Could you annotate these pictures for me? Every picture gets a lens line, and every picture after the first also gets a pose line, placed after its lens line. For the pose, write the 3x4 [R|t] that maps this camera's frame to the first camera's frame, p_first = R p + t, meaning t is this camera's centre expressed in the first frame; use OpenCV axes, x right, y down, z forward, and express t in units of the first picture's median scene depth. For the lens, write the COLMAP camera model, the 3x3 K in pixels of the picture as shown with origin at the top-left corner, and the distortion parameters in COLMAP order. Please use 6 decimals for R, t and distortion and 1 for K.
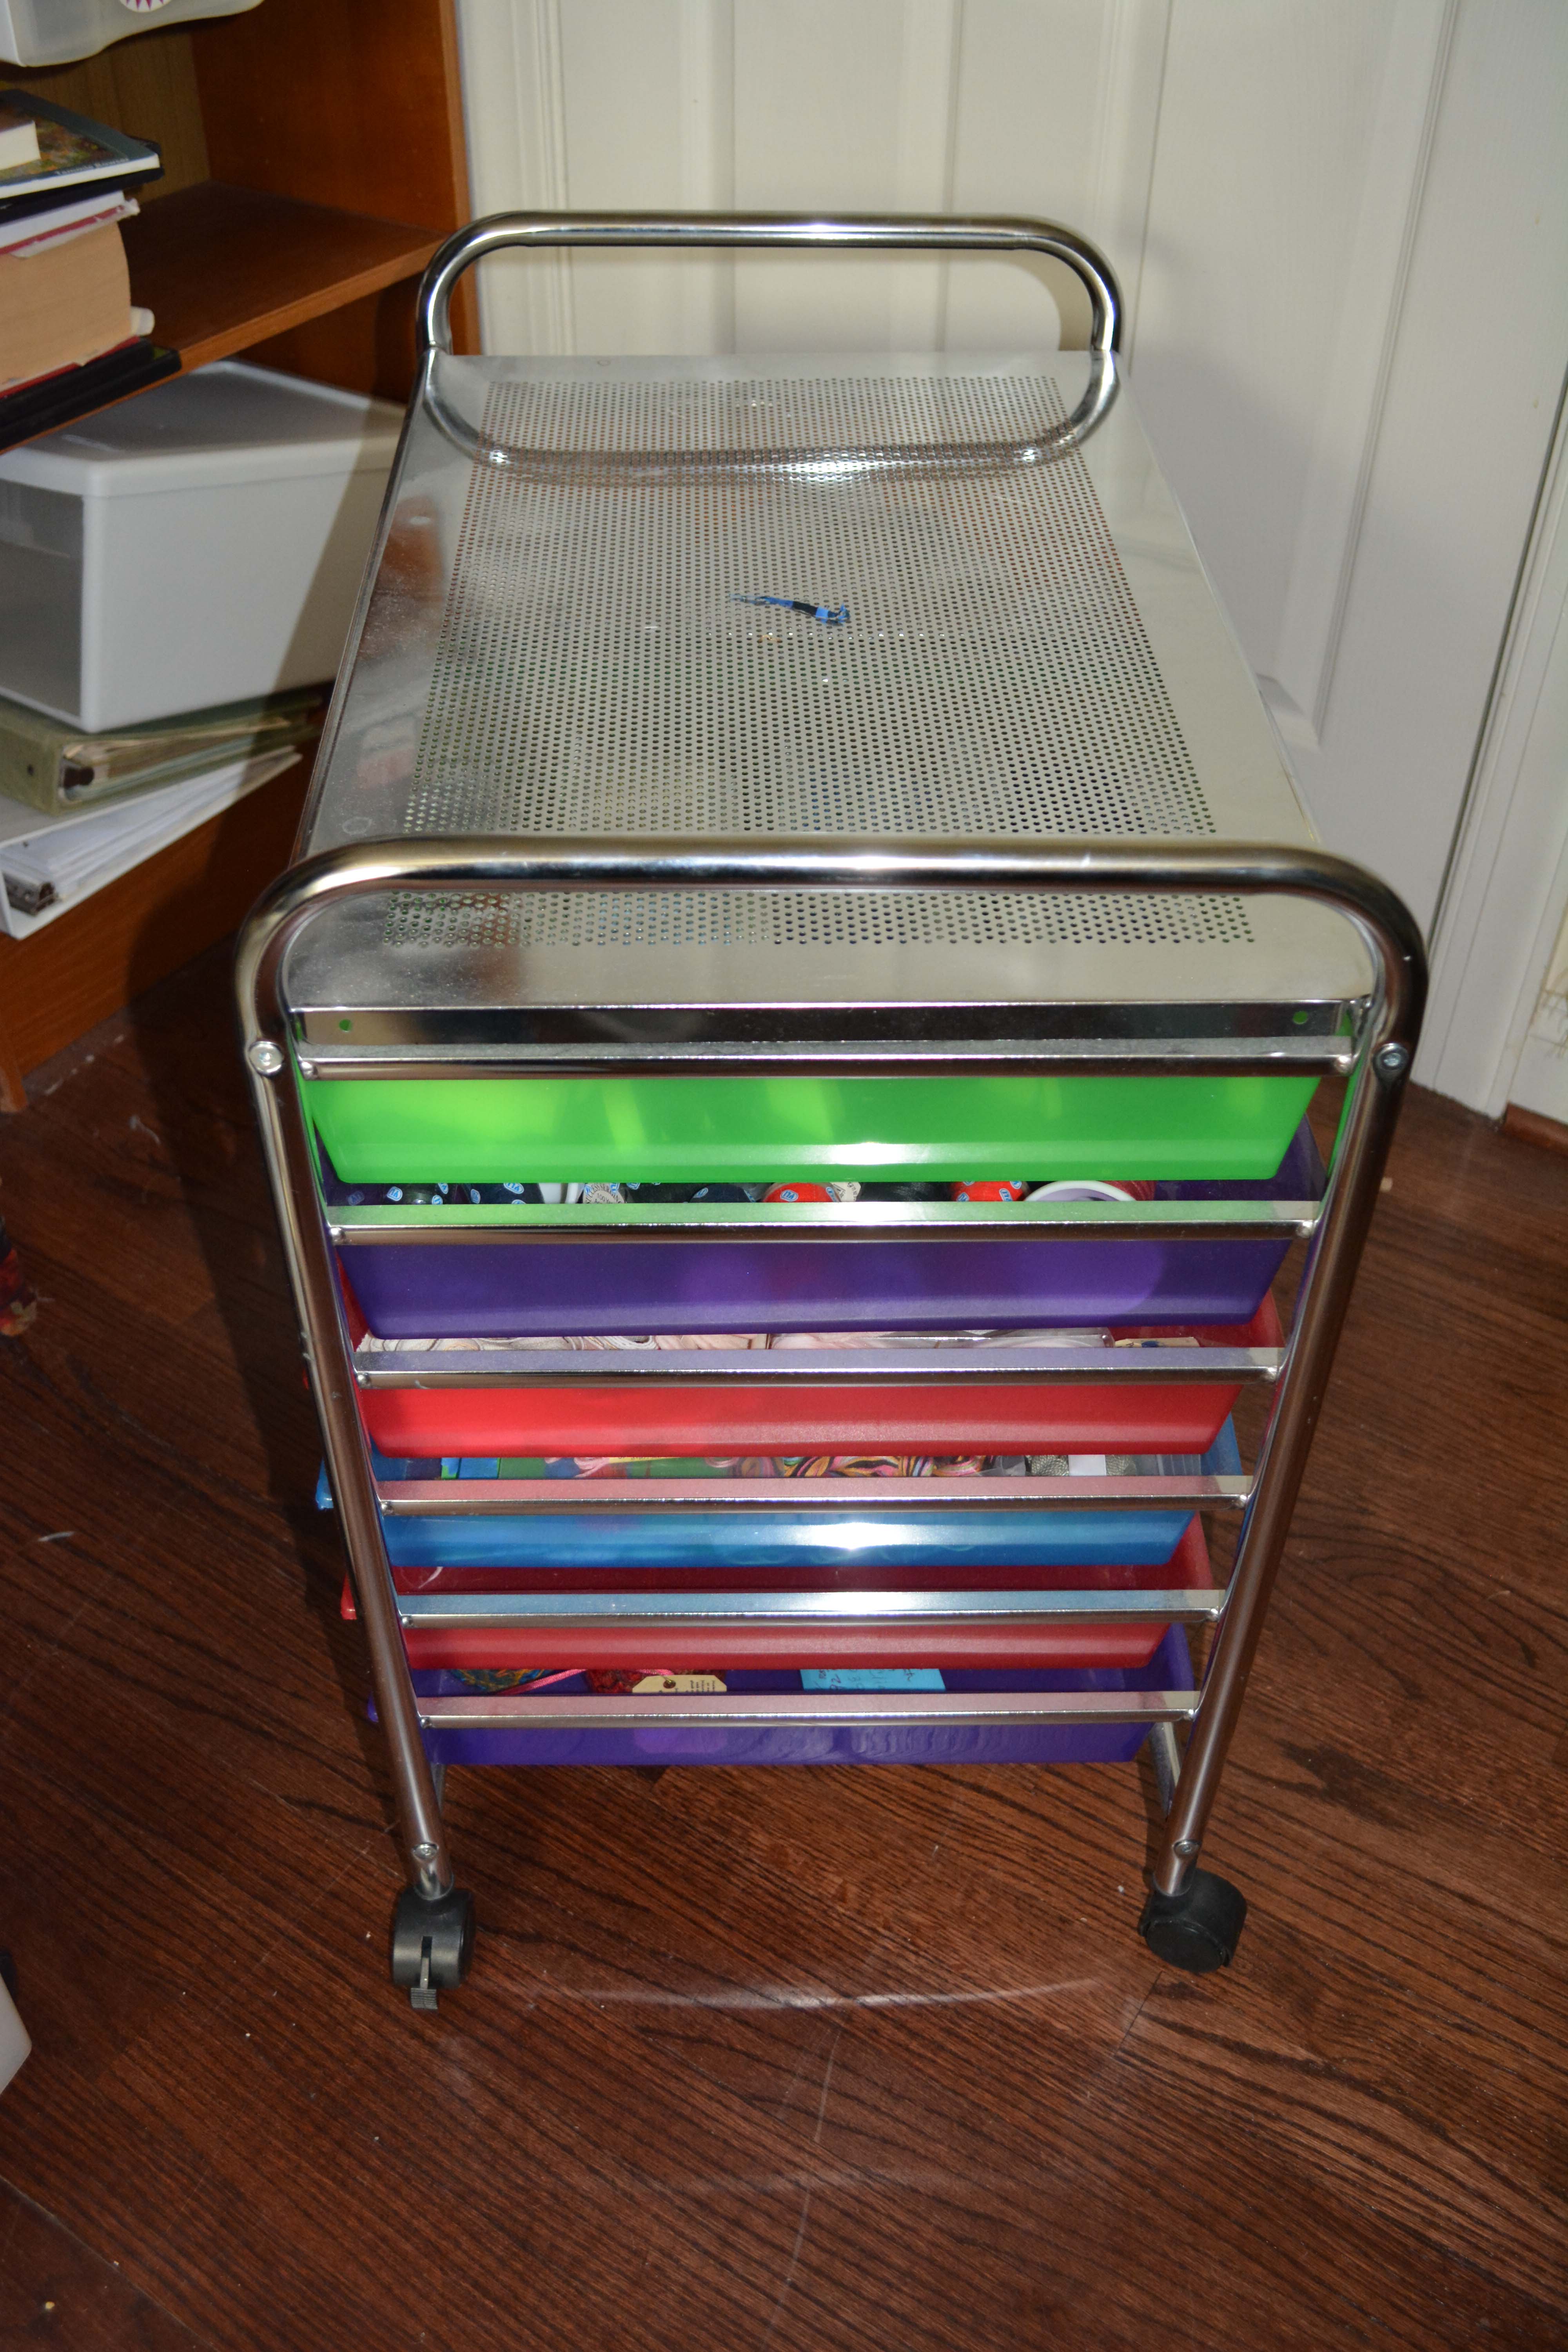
lens RADIAL K [[2183.2, 0, 781.2], [0, 2183.2, 1175.8], [0, 0, 1]] dist [-0.048823, 0.000000]
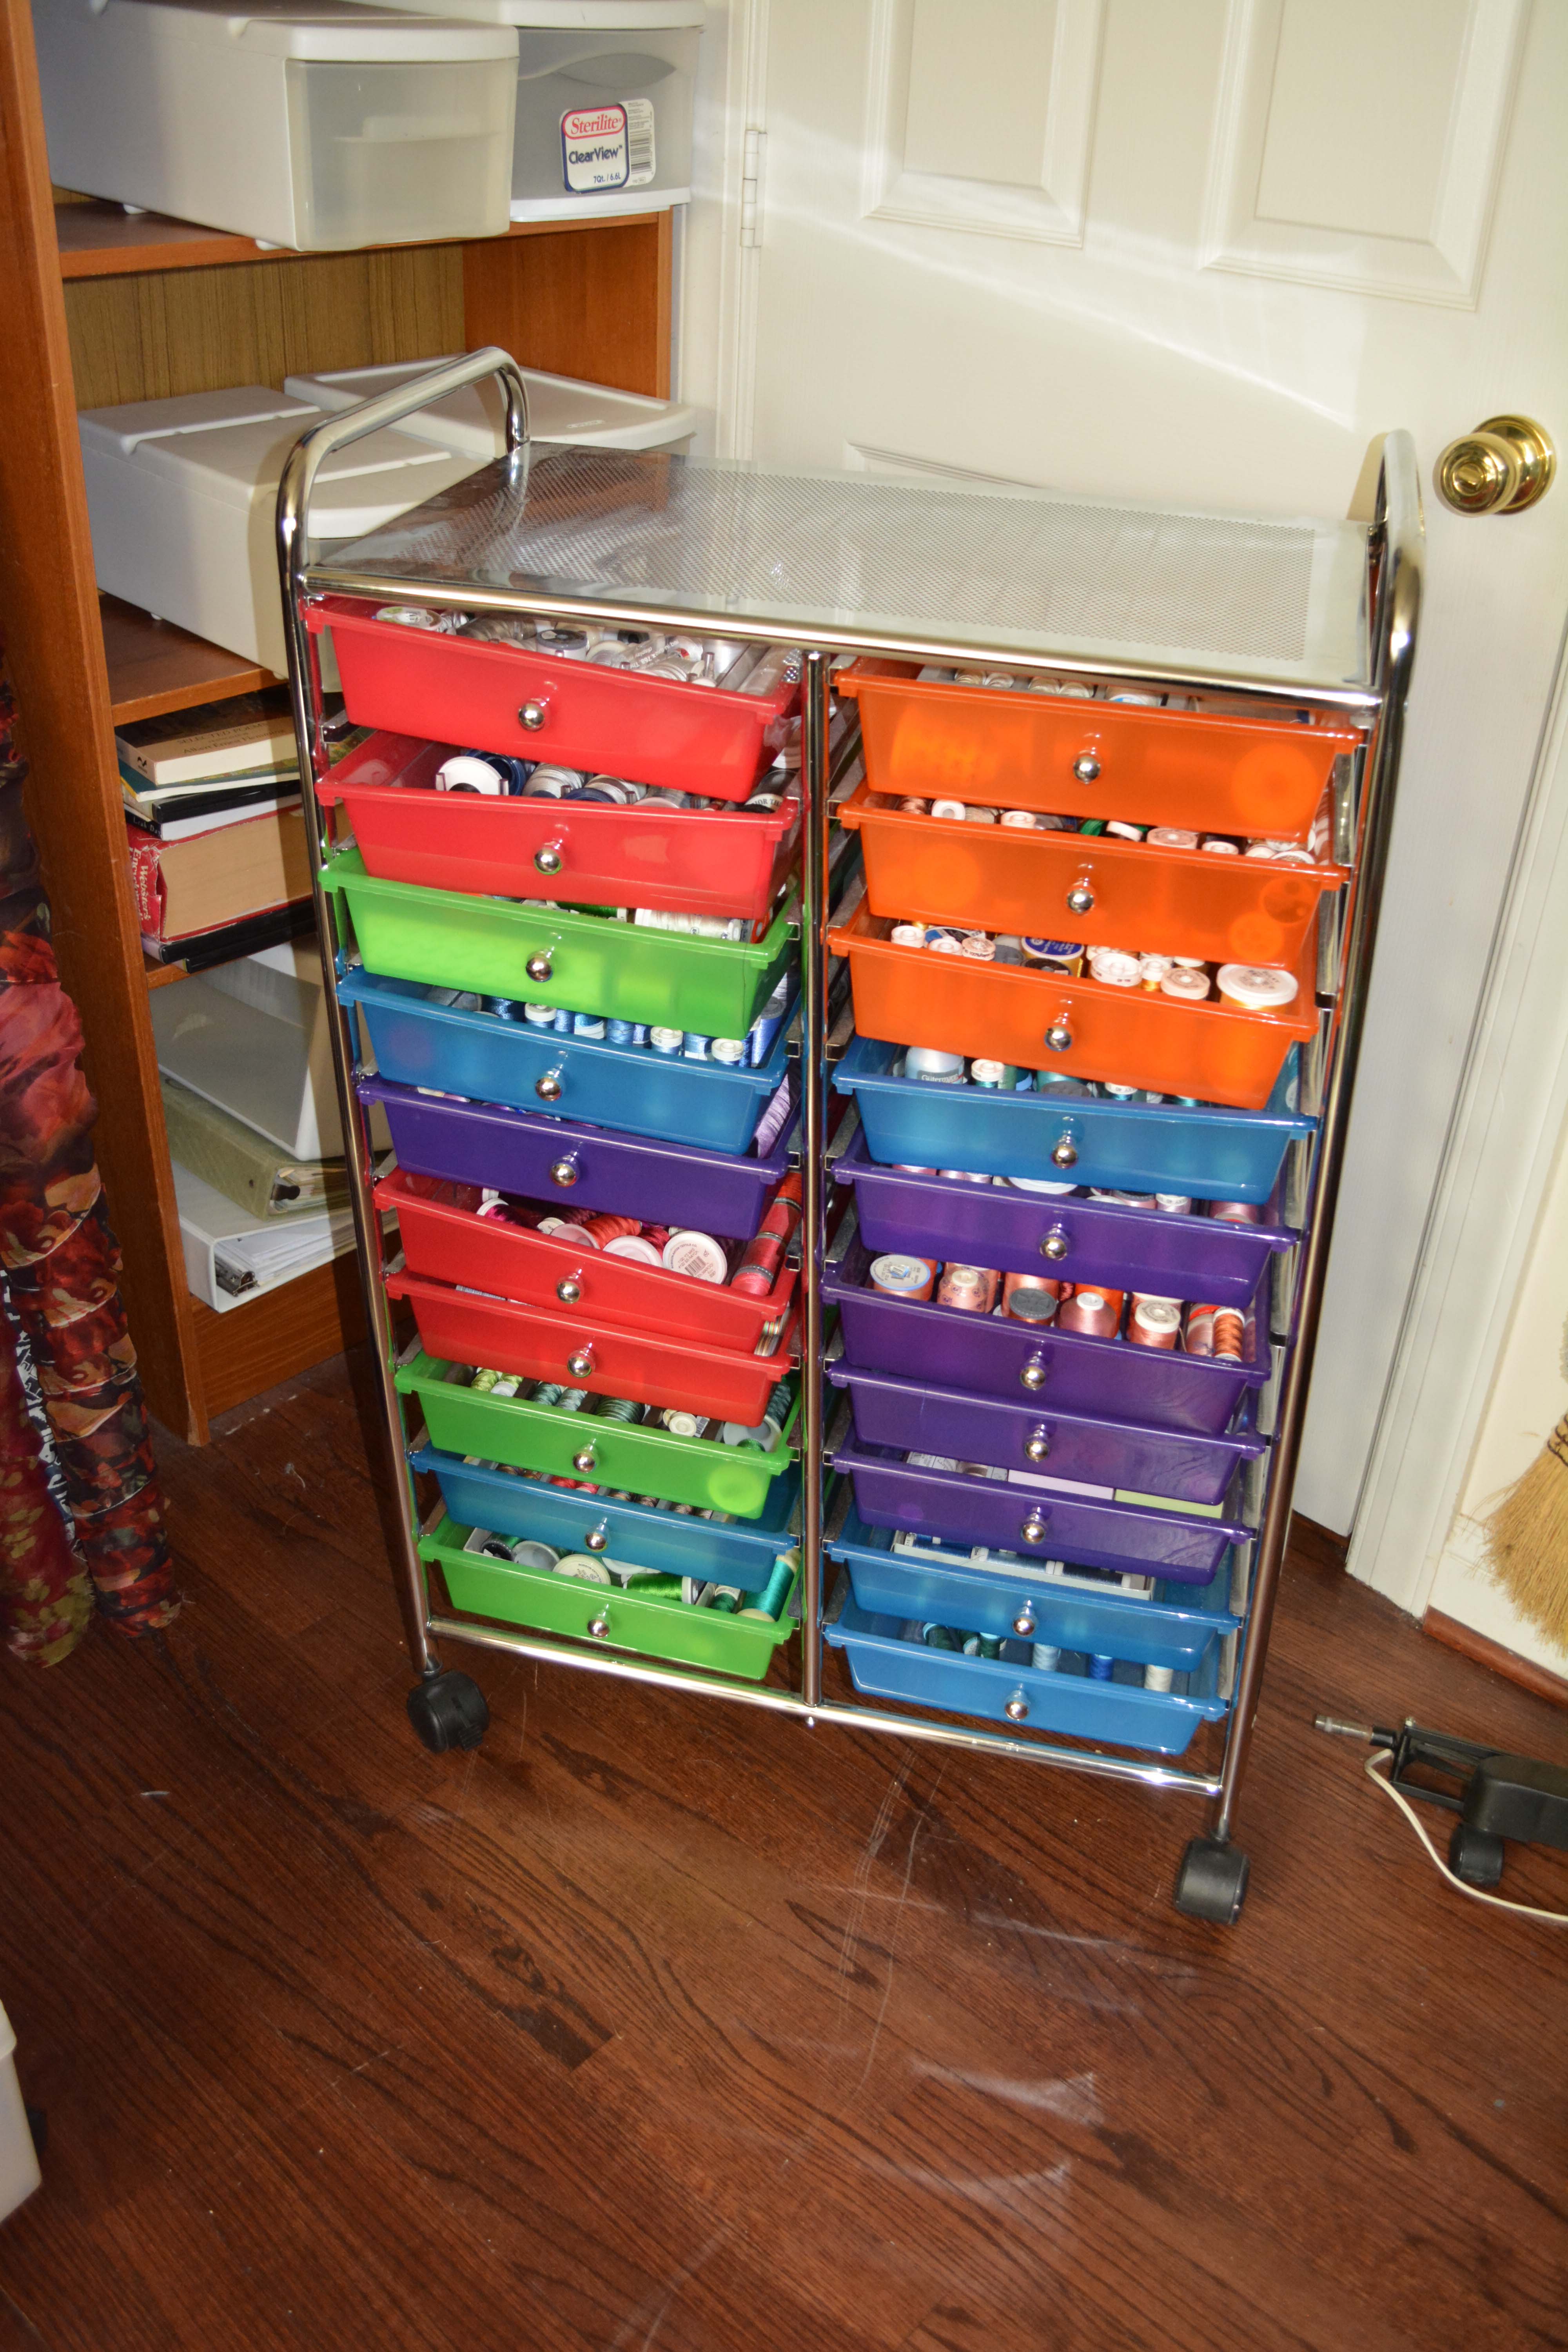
lens RADIAL K [[2183.2, 0, 792.2], [0, 2183.2, 1159.9], [0, 0, 1]] dist [-0.048823, 0.000000]
pose [[0.984997, 0.113493, -0.129998, 0.169011], [-0.134896, 0.976193, -0.169856, -0.032407], [0.107625, 0.184844, 0.976857, -0.283375]]
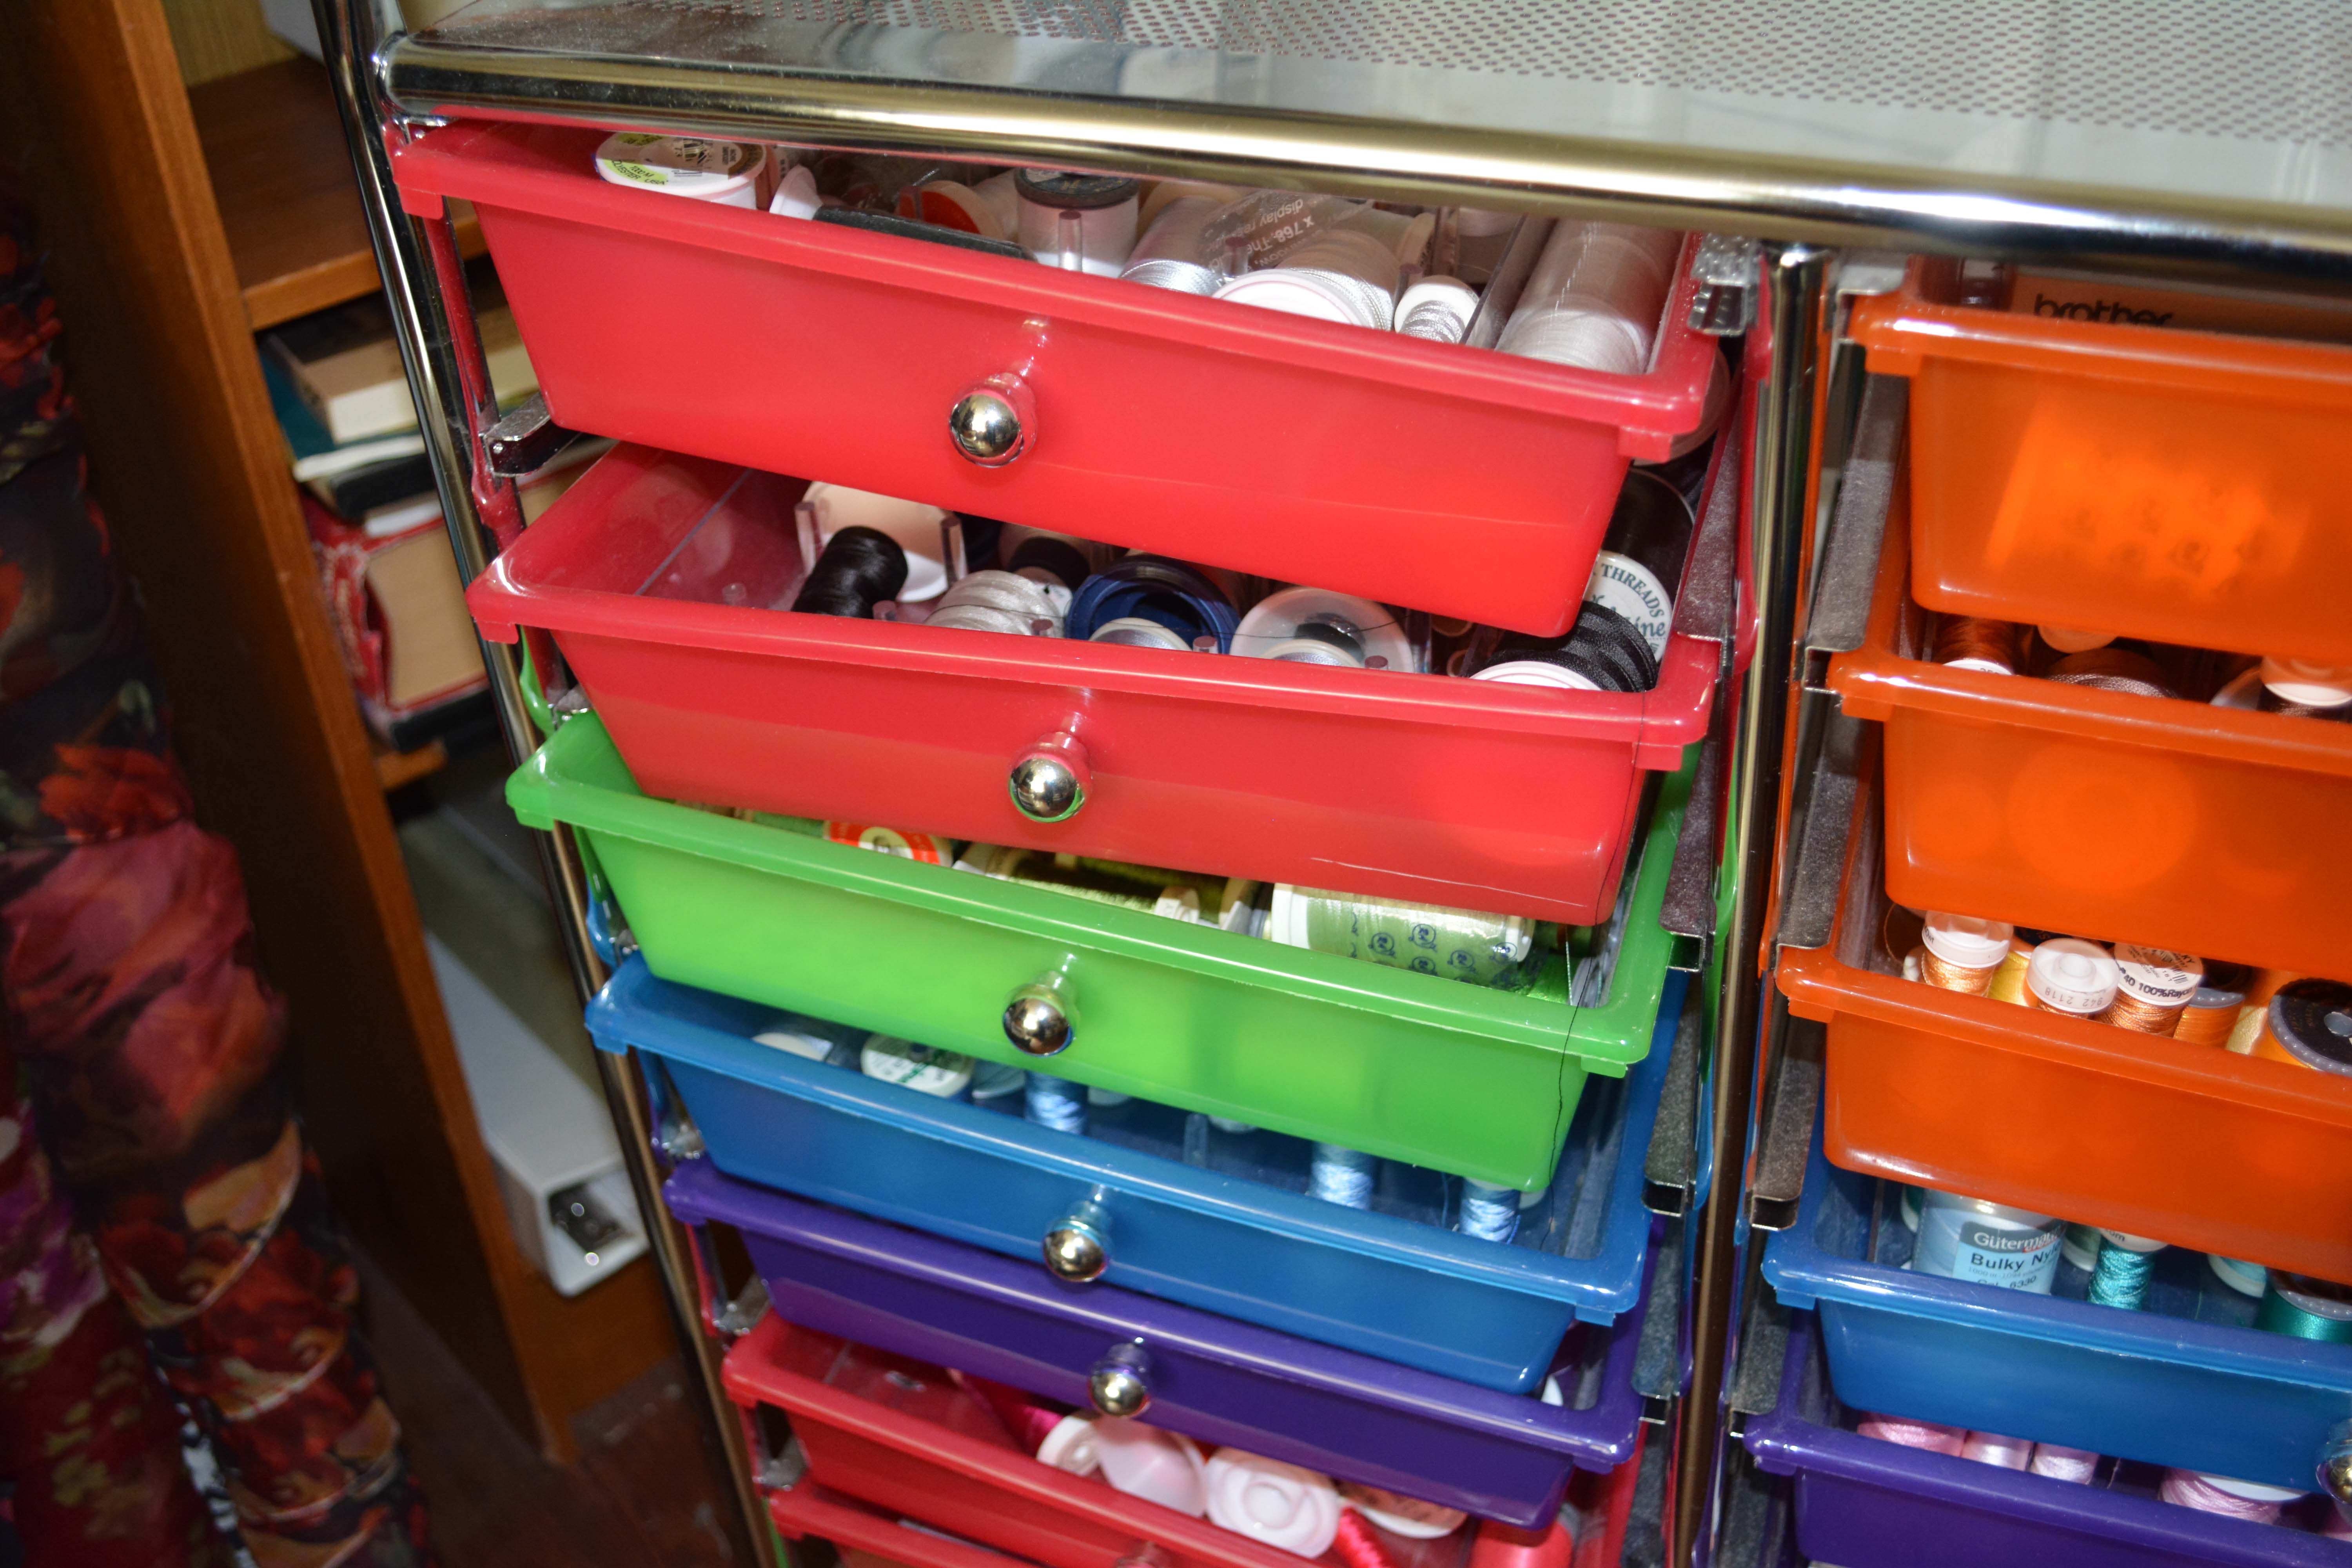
lens RADIAL K [[2324.3, 0, 1164.4], [0, 2324.3, 772.7], [0, 0, 1]] dist [-0.066262, 0.000000]
pose [[0.965942, 0.117589, -0.230498, 0.009820], [-0.135475, 0.988756, -0.063316, -0.334026], [0.220461, 0.092386, 0.971011, 0.329681]]
